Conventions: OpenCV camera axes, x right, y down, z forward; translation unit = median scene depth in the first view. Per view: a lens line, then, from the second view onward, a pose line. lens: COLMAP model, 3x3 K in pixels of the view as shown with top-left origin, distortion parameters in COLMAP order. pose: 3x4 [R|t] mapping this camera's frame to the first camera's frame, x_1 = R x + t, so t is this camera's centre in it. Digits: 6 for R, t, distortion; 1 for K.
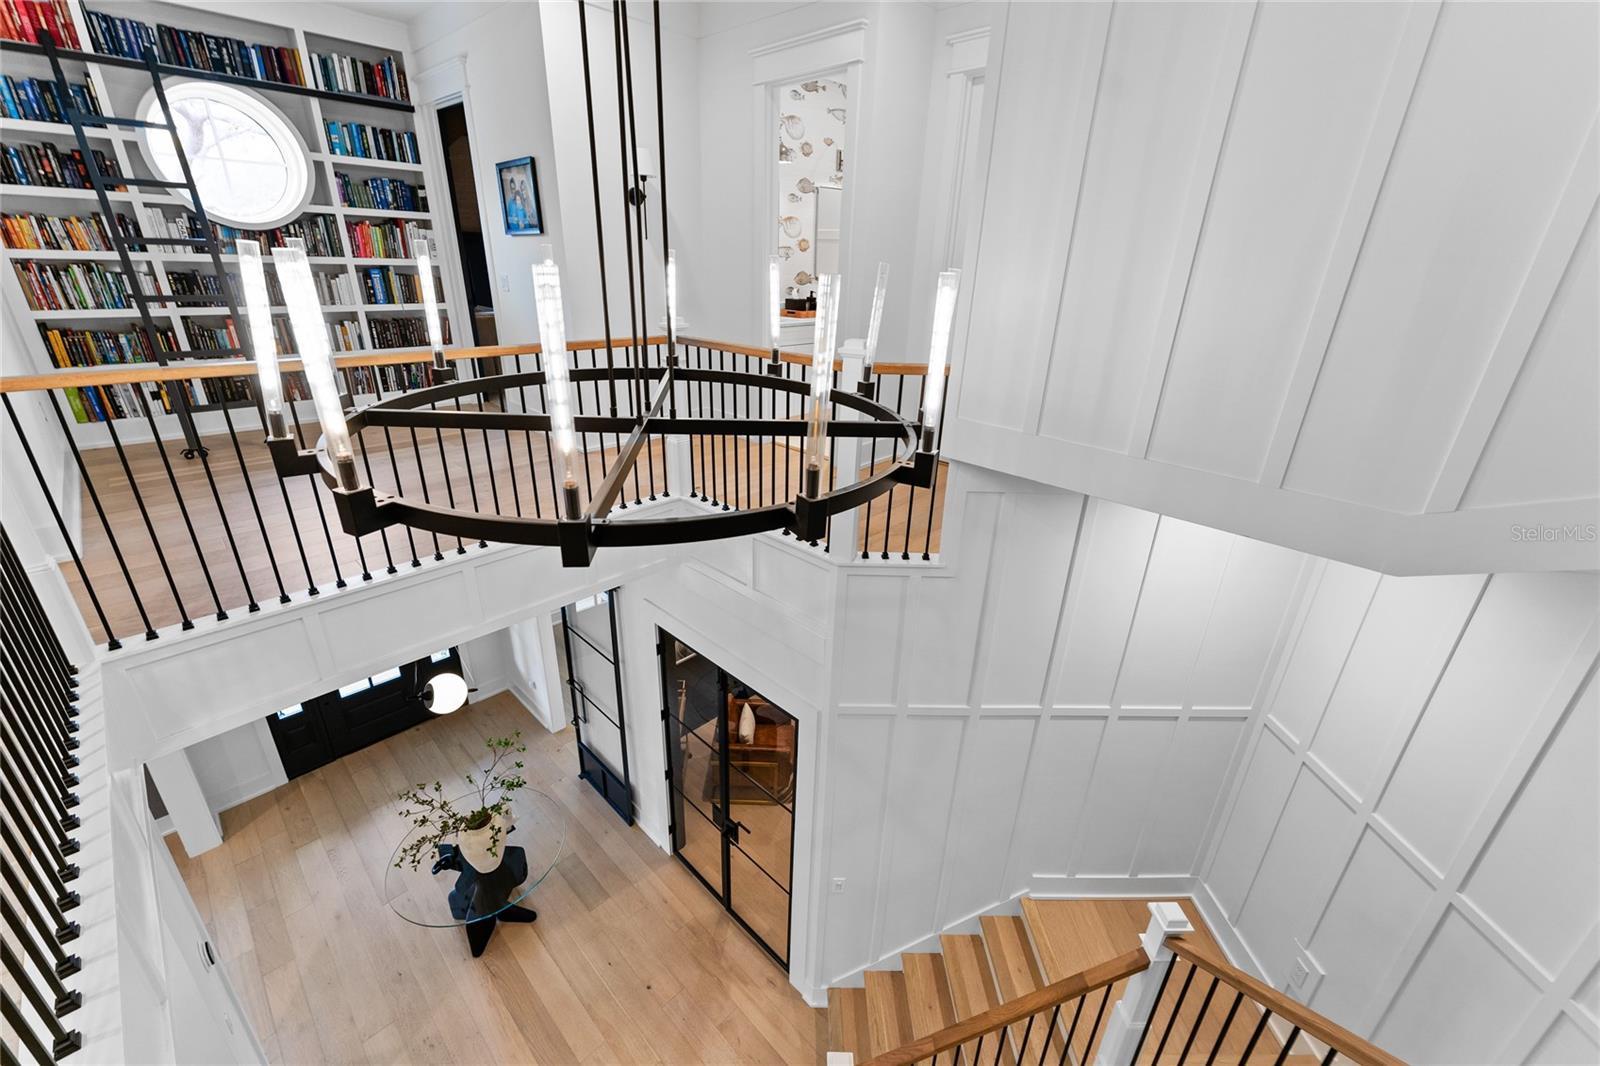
lens RADIAL K [[643.1, 0, 799.7], [0, 643.1, 528.4], [0, 0, 1]] dist [0.002955, -0.000947]
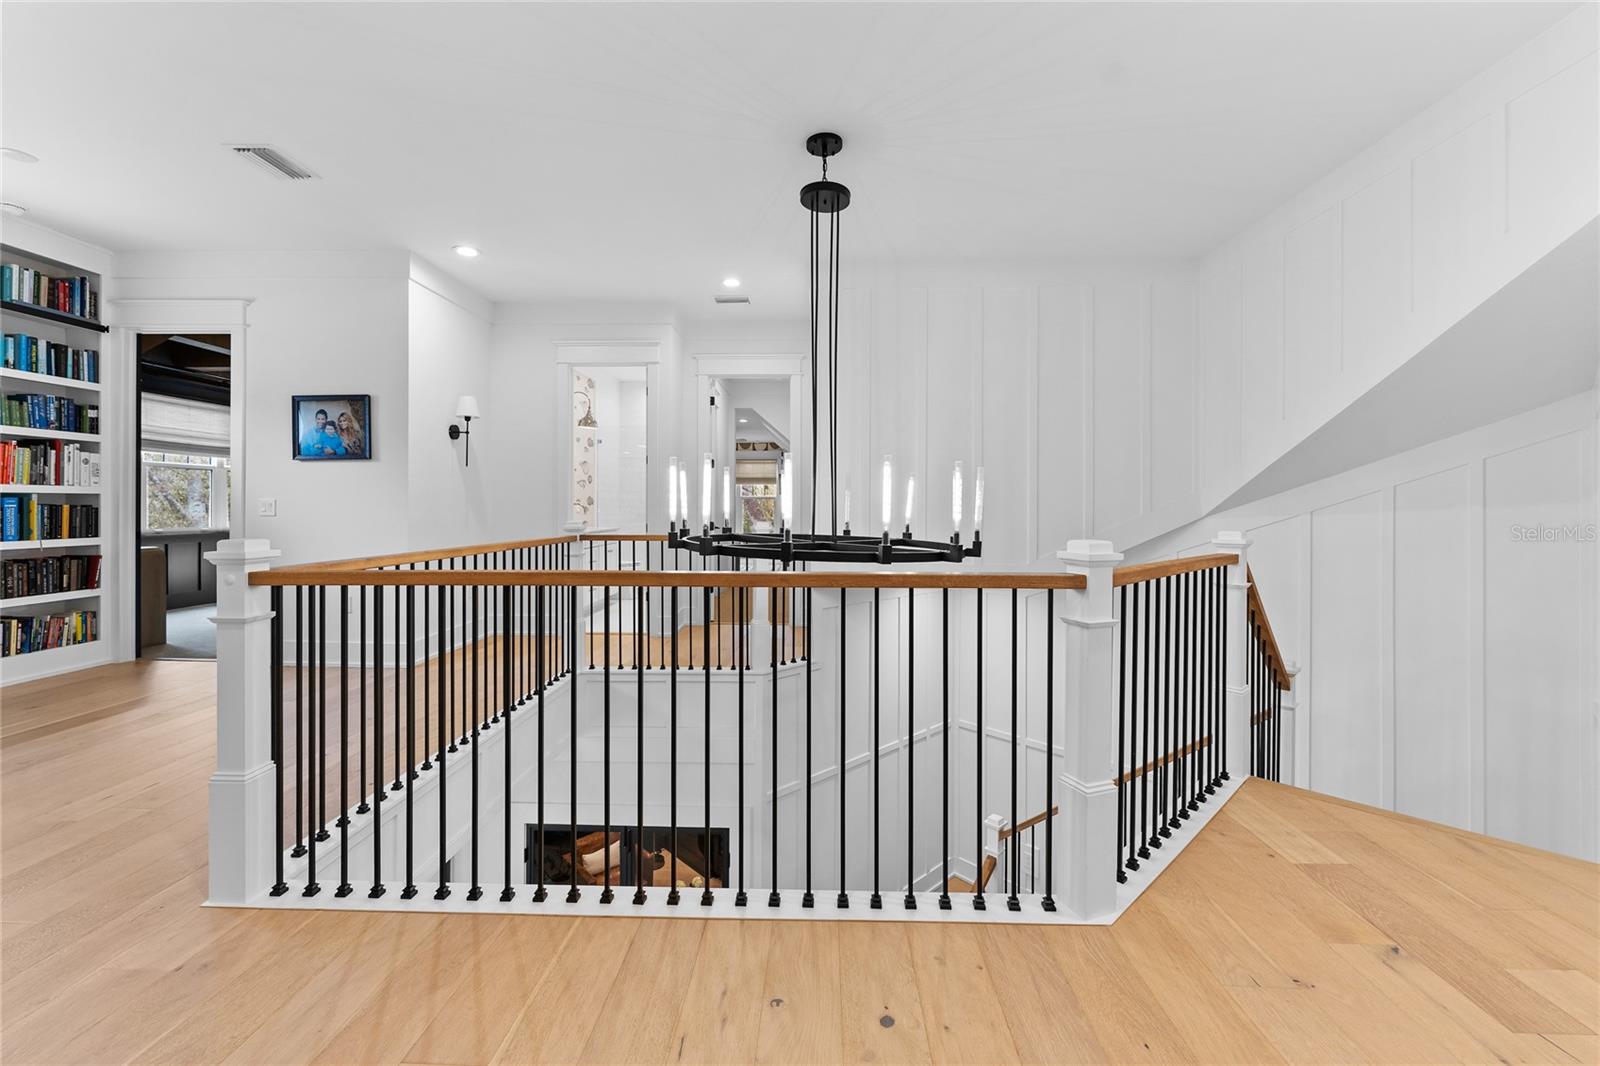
lens RADIAL K [[643.1, 0, 814.3], [0, 643.1, 503.9], [0, 0, 1]] dist [0.002955, -0.000947]
pose [[0.737007, -0.023937, 0.675461, -0.524927], [0.269942, 0.926630, -0.261701, 0.068229], [-0.619638, 0.375211, 0.689395, -0.127414]]
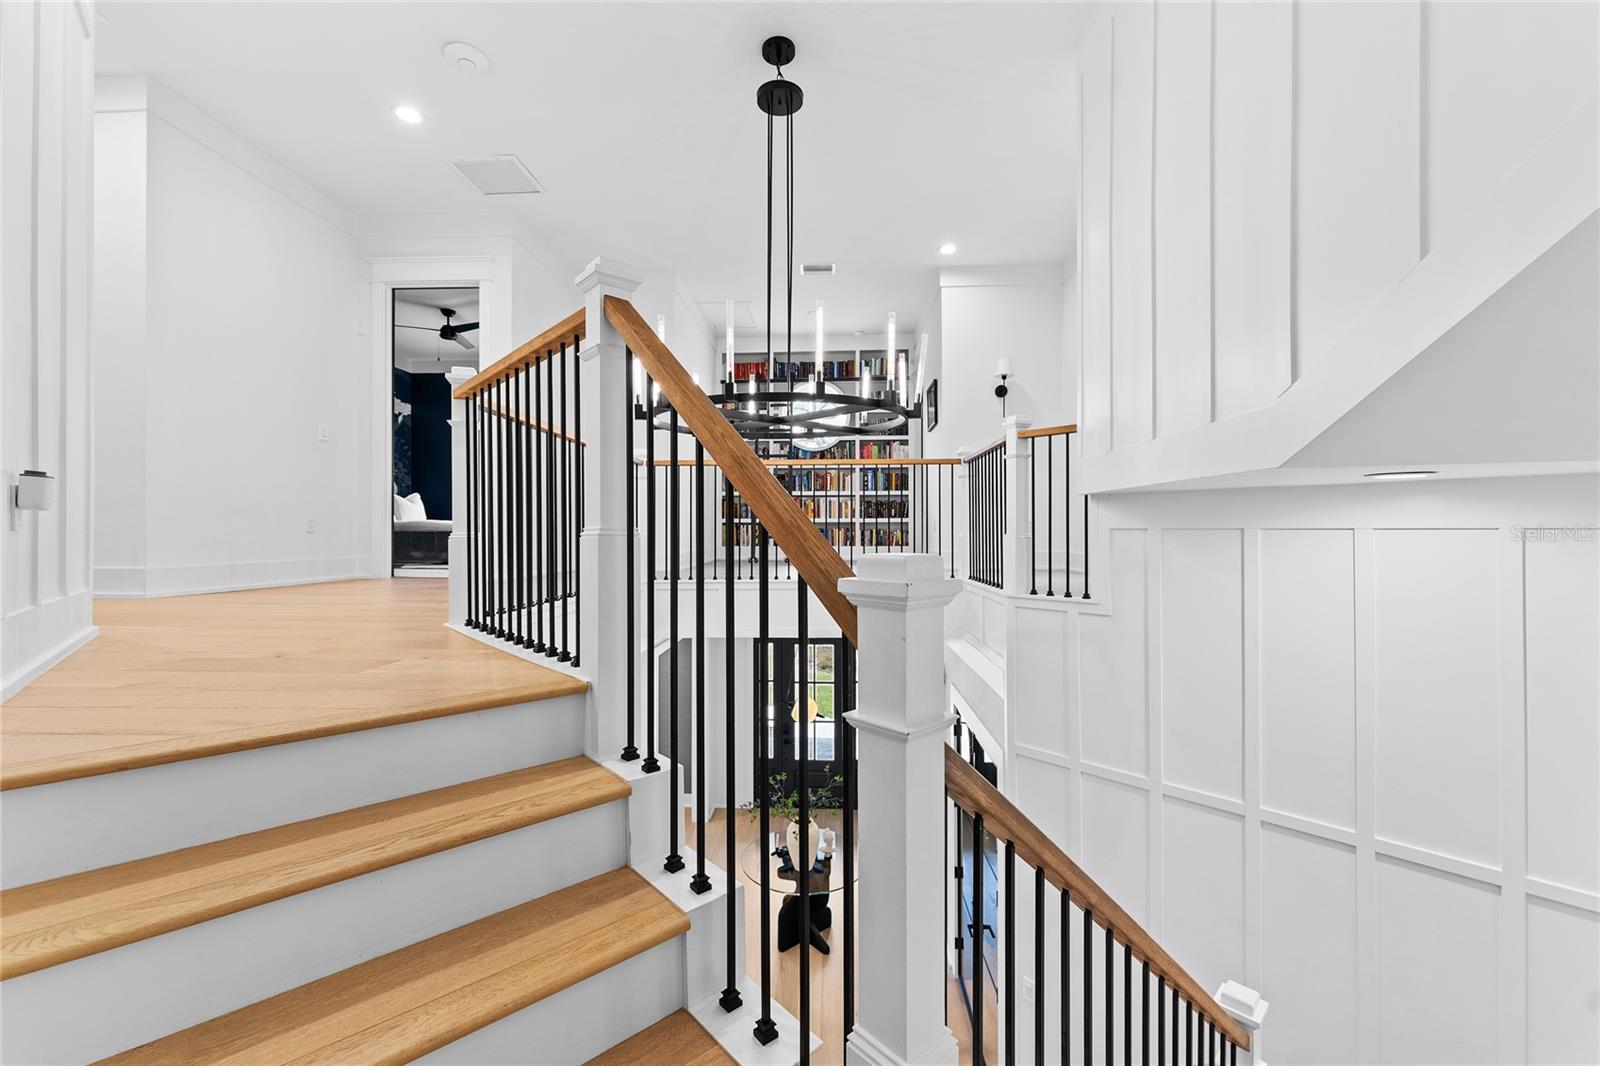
lens RADIAL K [[643.1, 0, 795.8], [0, 643.1, 530.6], [0, 0, 1]] dist [0.002955, -0.000947]
pose [[0.653433, -0.032263, -0.756296, 0.466336], [-0.272471, 0.922102, -0.274748, 0.248727], [0.706247, 0.385598, 0.593742, -0.021461]]
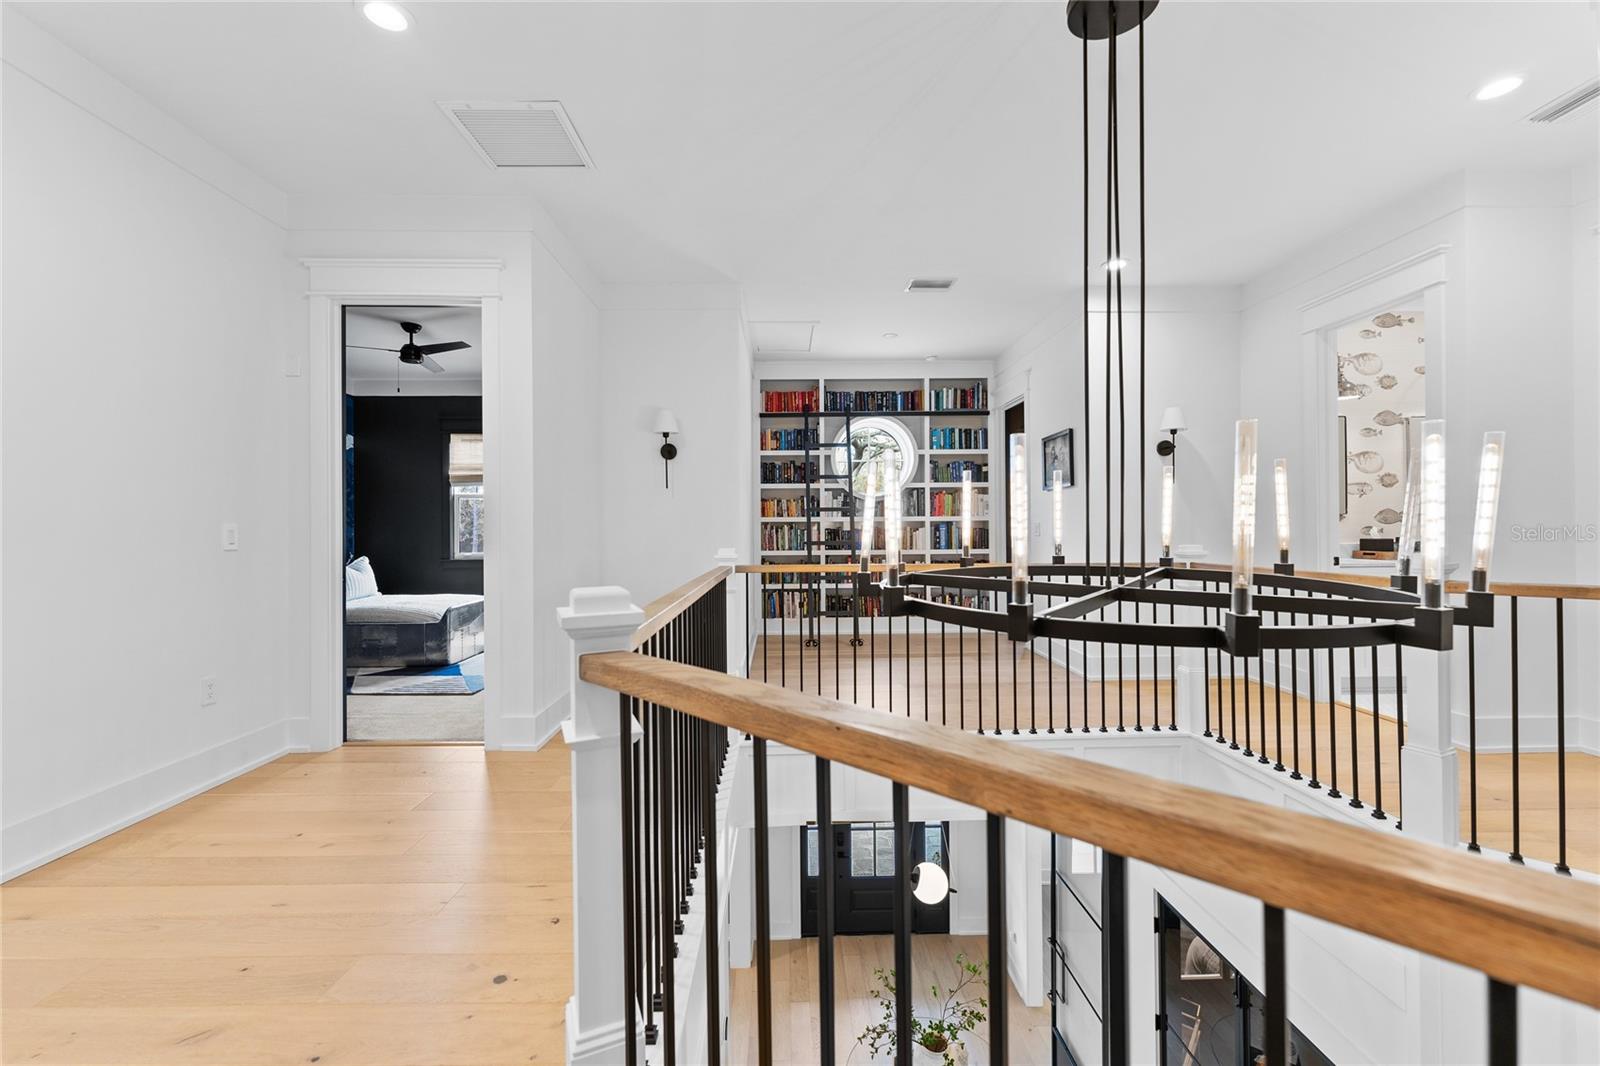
lens RADIAL K [[643.1, 0, 794.9], [0, 643.1, 524.9], [0, 0, 1]] dist [0.002955, -0.000947]
pose [[0.709919, -0.037263, -0.703297, 0.054023], [-0.244500, 0.923452, -0.295730, 0.067620], [0.660481, 0.381901, 0.646465, -0.052801]]
